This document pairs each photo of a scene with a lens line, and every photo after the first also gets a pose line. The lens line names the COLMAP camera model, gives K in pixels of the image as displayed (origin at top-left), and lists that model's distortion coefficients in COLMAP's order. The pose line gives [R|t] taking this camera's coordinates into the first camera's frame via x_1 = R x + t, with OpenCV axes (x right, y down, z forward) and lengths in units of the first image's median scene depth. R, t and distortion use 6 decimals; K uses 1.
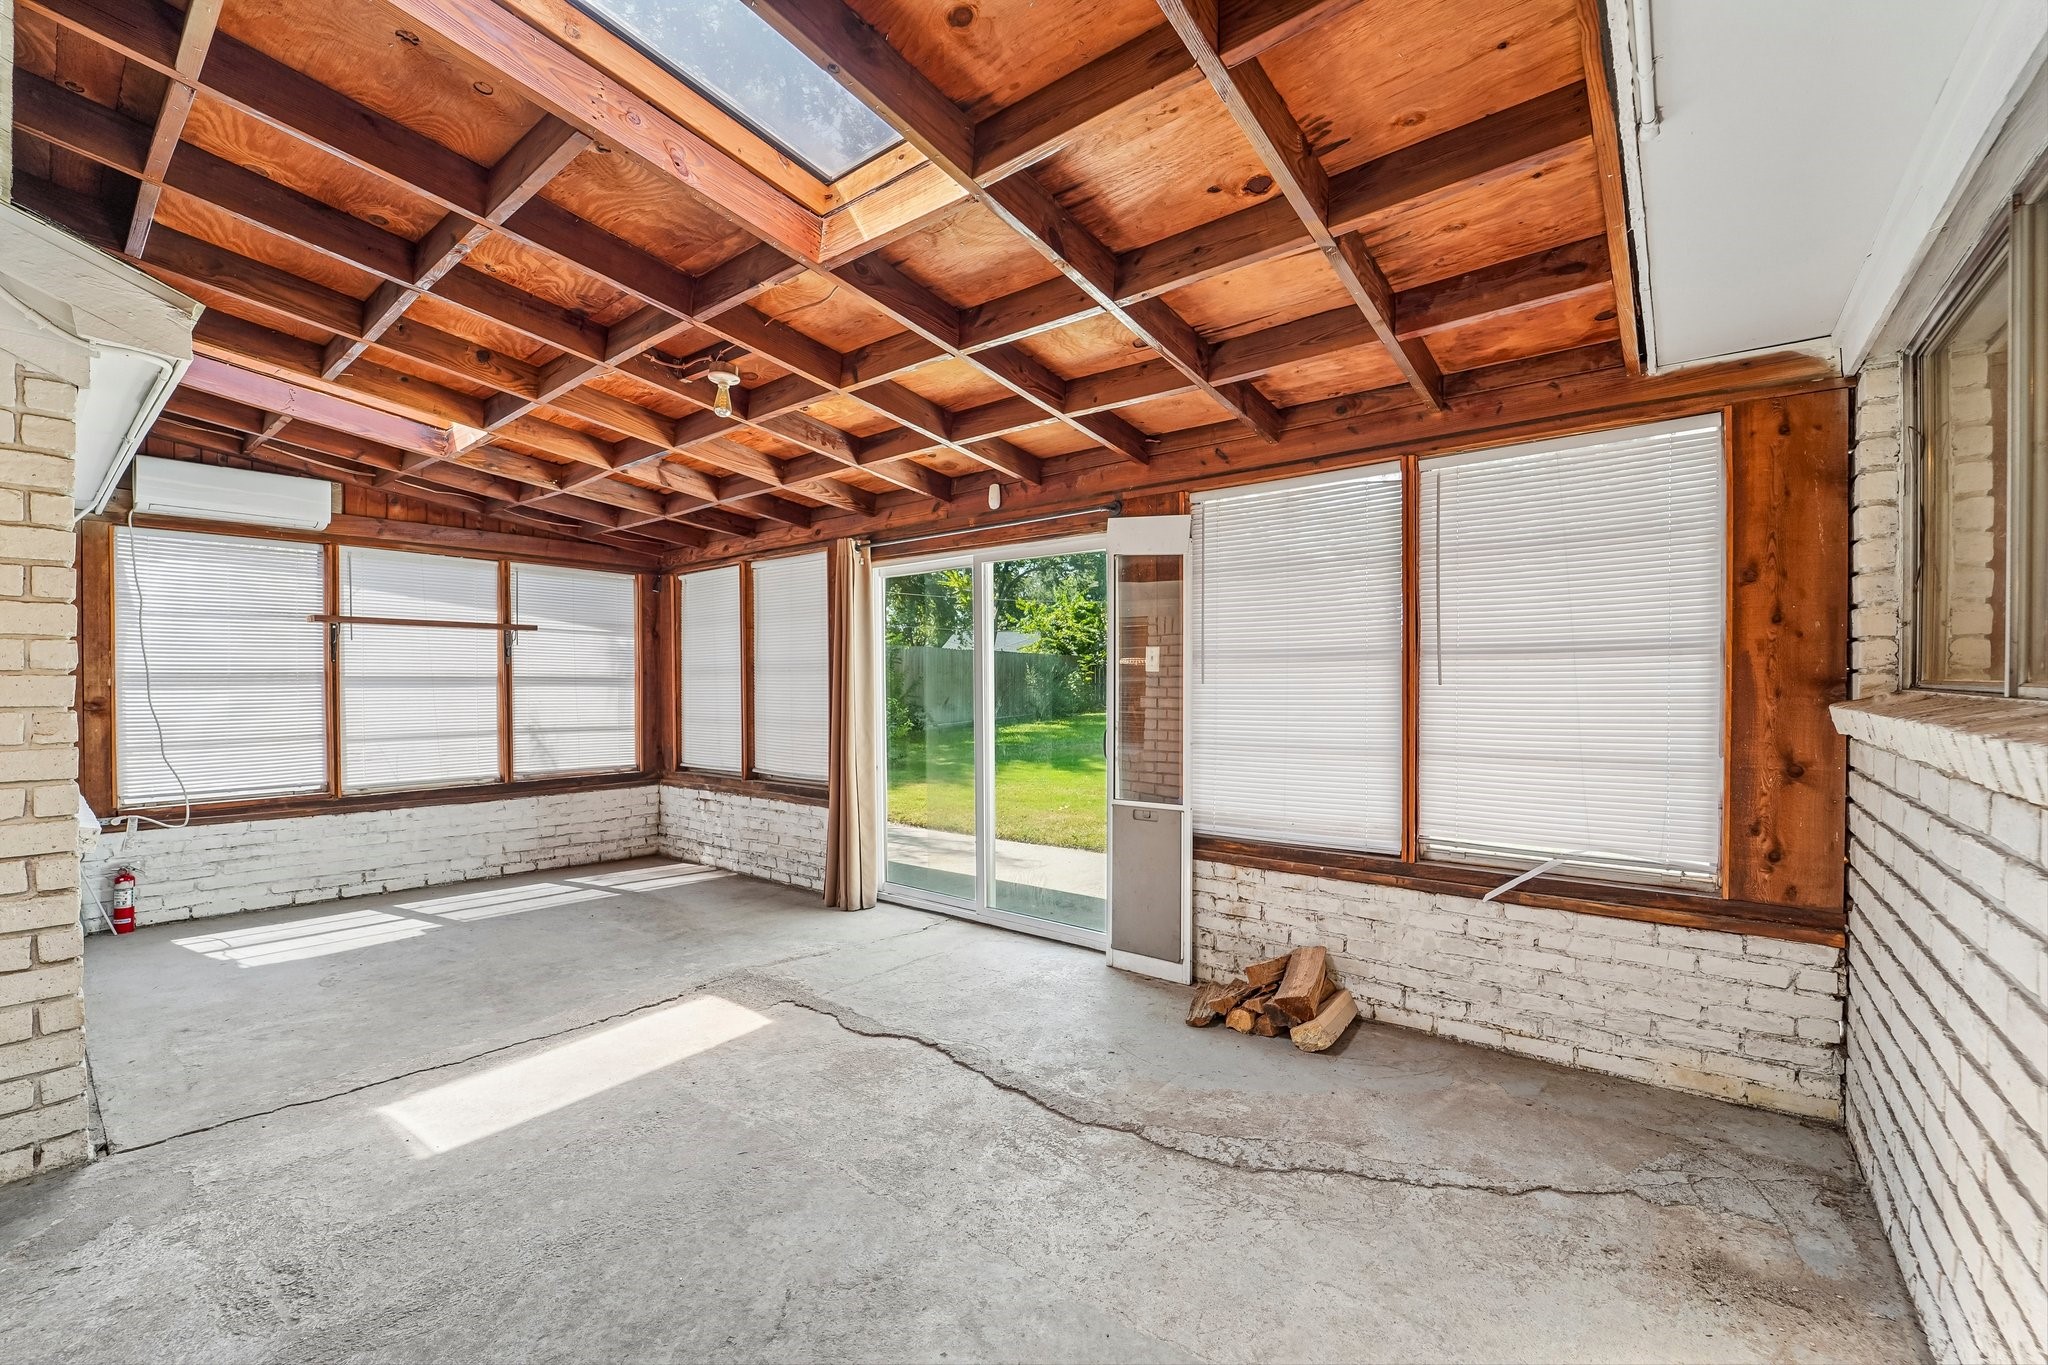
lens RADIAL K [[835.4, 0, 1023.1], [0, 835.4, 685.5], [0, 0, 1]] dist [-0.023859, -0.000676]
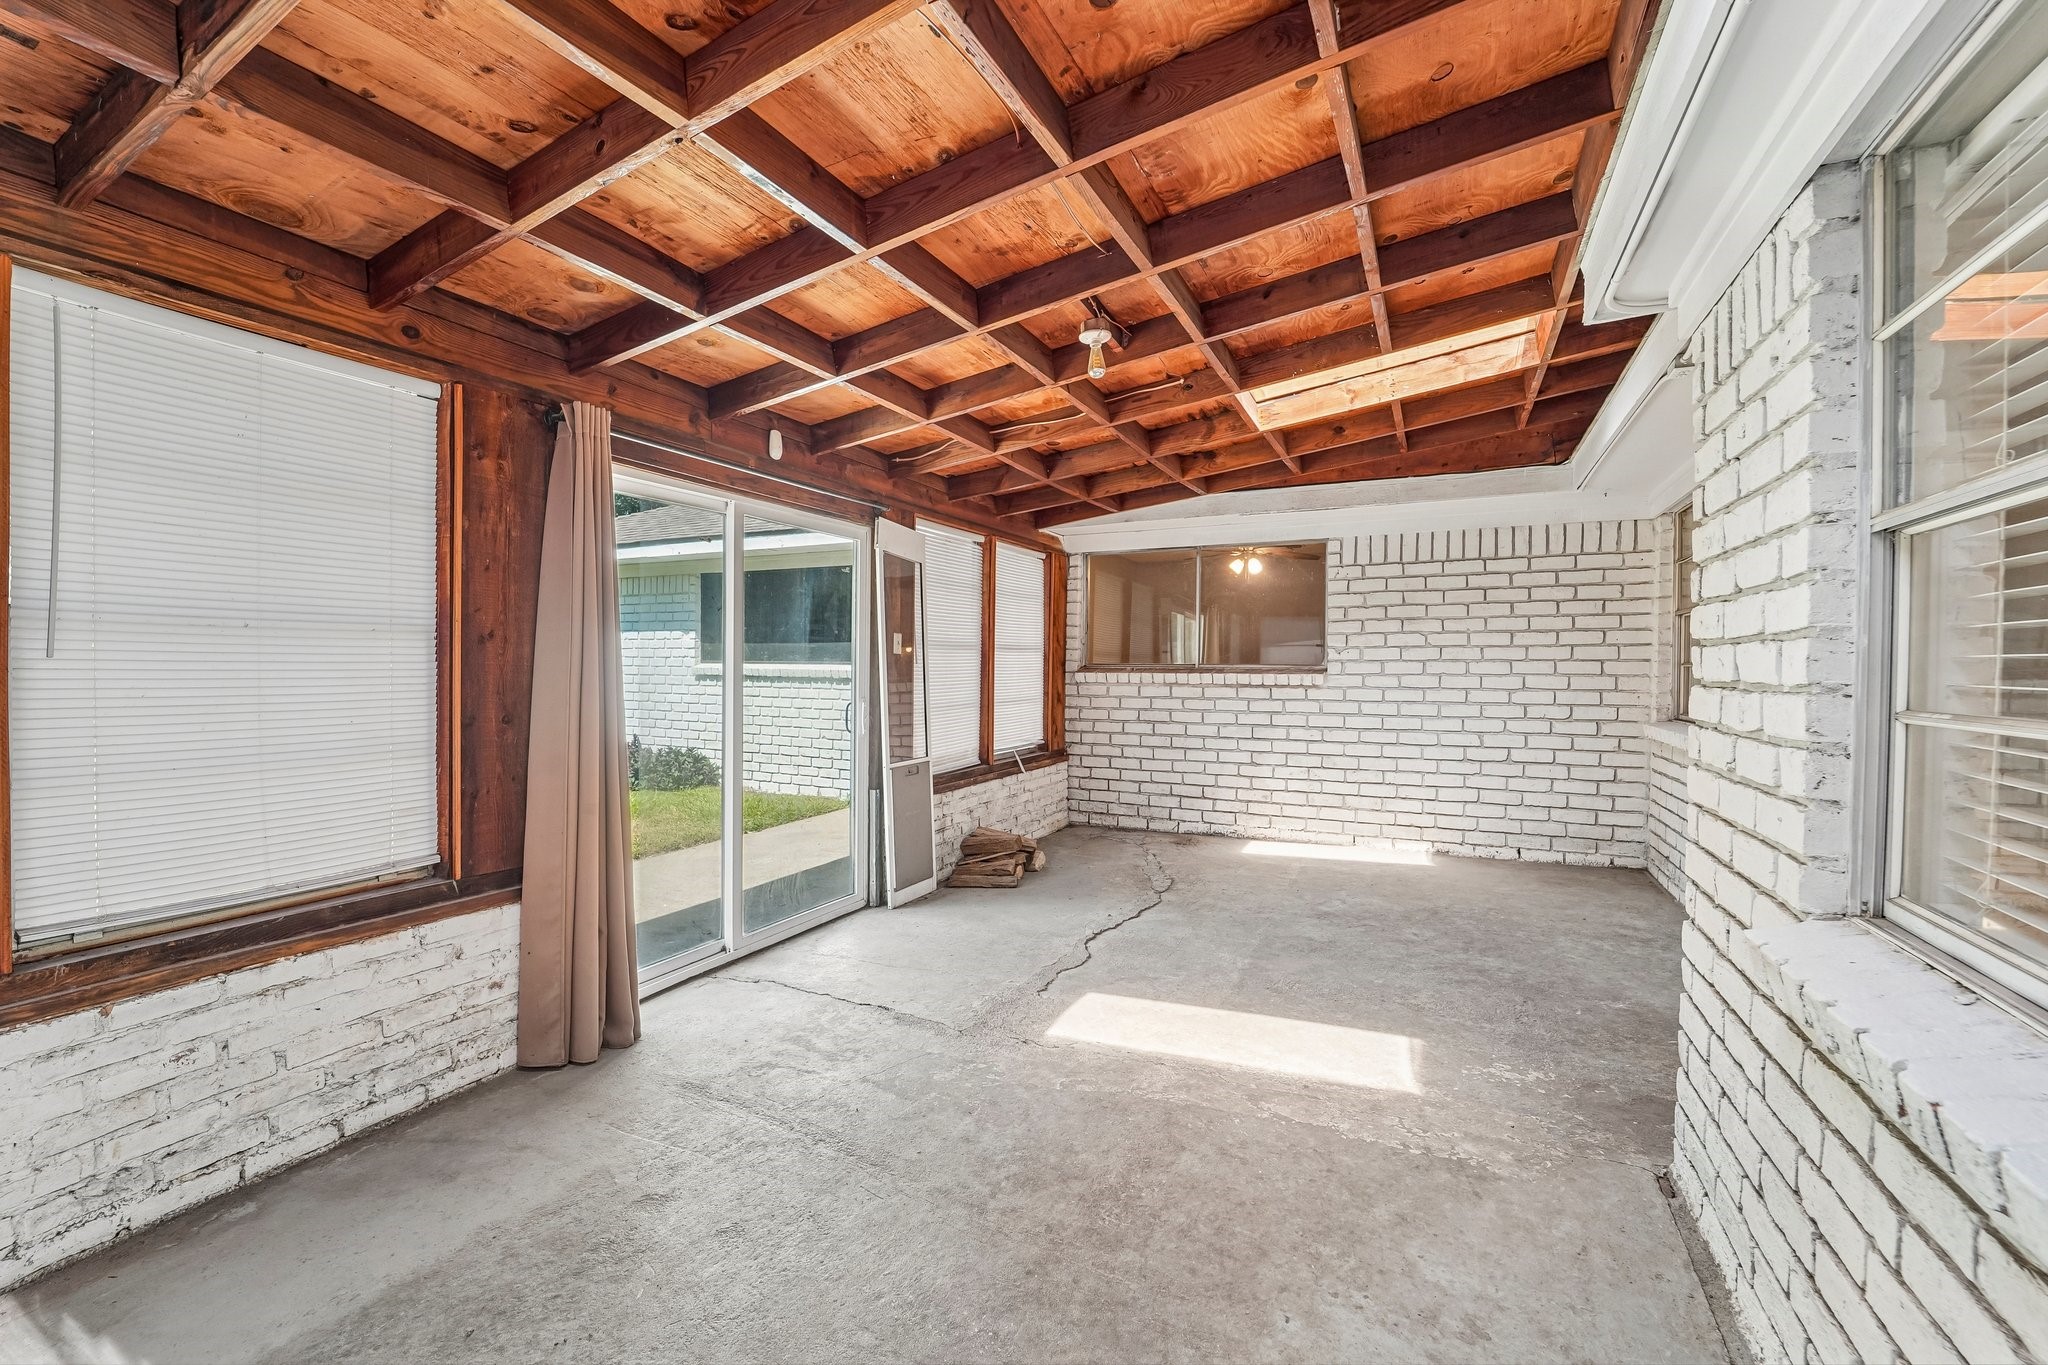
lens RADIAL K [[835.4, 0, 1023.1], [0, 835.4, 685.5], [0, 0, 1]] dist [-0.023859, -0.000676]
pose [[-0.205355, -0.019256, 0.978498, -1.157113], [0.005656, 0.999766, 0.020861, 0.005556], [-0.978671, 0.009818, -0.205198, 1.159259]]
